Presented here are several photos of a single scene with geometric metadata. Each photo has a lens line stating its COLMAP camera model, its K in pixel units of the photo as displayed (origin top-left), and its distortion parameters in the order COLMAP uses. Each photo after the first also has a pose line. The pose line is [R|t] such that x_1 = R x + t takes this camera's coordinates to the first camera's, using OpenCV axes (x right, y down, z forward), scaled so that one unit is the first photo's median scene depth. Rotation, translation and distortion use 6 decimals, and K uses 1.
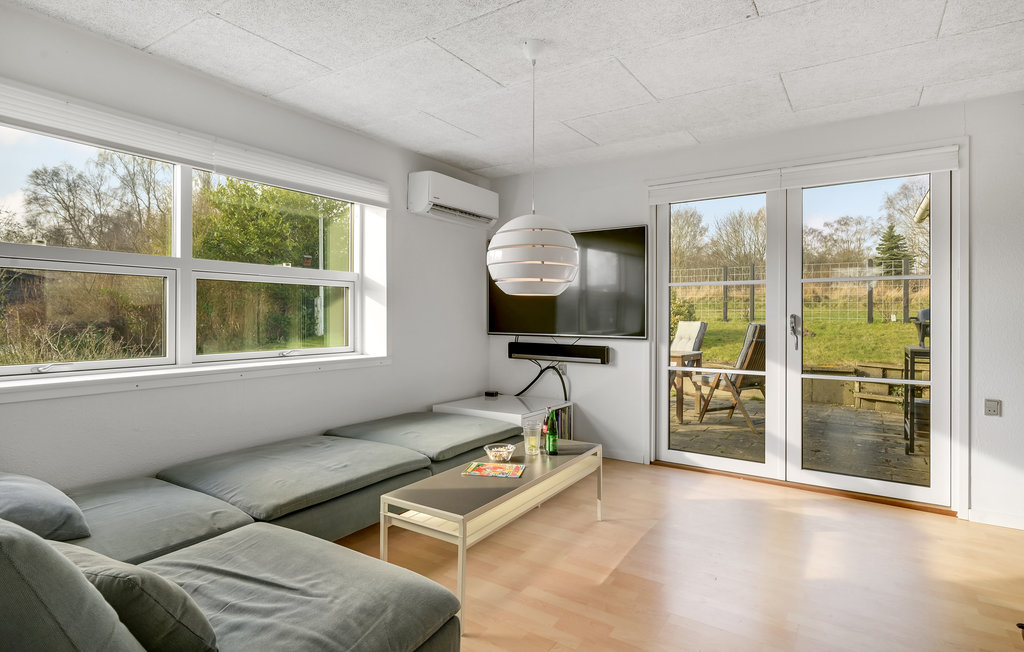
lens RADIAL K [[531.2, 0, 510.2], [0, 531.2, 316.5], [0, 0, 1]] dist [-0.003985, -0.000856]
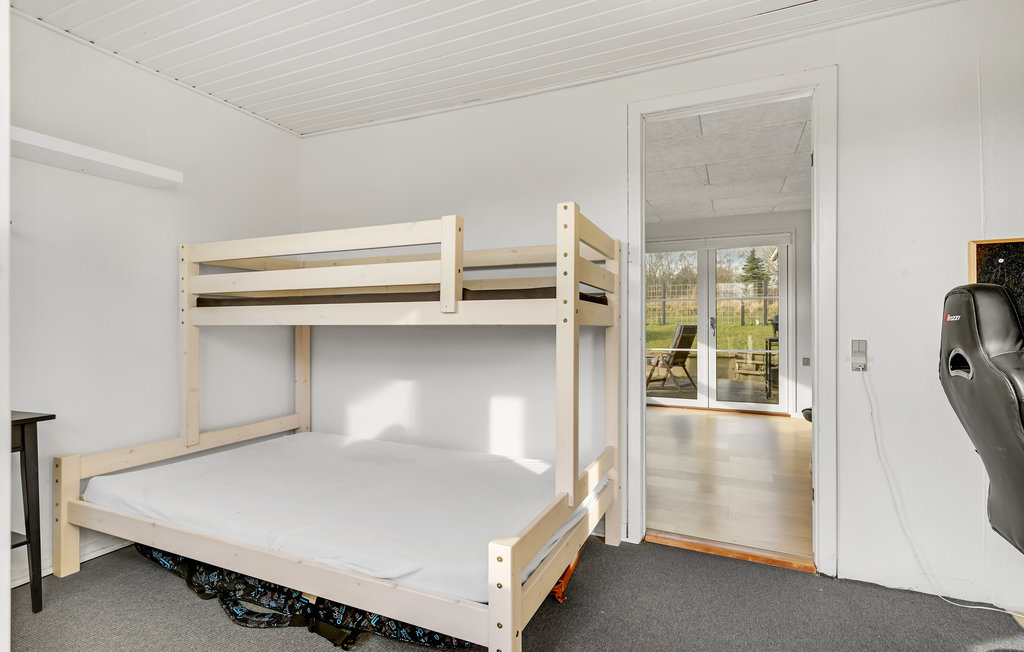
lens RADIAL K [[491.4, 0, 512.0], [0, 491.4, 326.0], [0, 0, 1]] dist [0.000944, 0.000067]
pose [[0.985810, -0.006278, 0.167749, -0.339386], [0.006102, 0.999980, 0.001562, 0.015388], [-0.167755, -0.000517, 0.985829, -0.440695]]
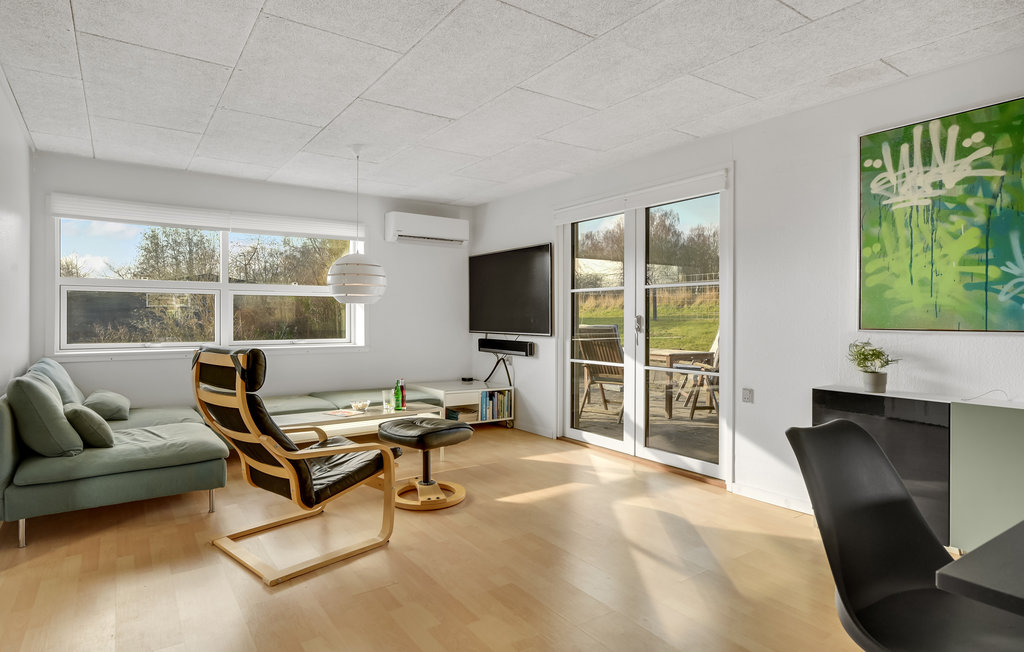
lens RADIAL K [[565.6, 0, 512.2], [0, 565.6, 323.0], [0, 0, 1]] dist [-0.021700, 0.000338]
pose [[0.932307, 0.001957, -0.361663, 0.561877], [0.000561, 0.999976, 0.006858, 0.003231], [0.361667, -0.006597, 0.932284, -0.212222]]
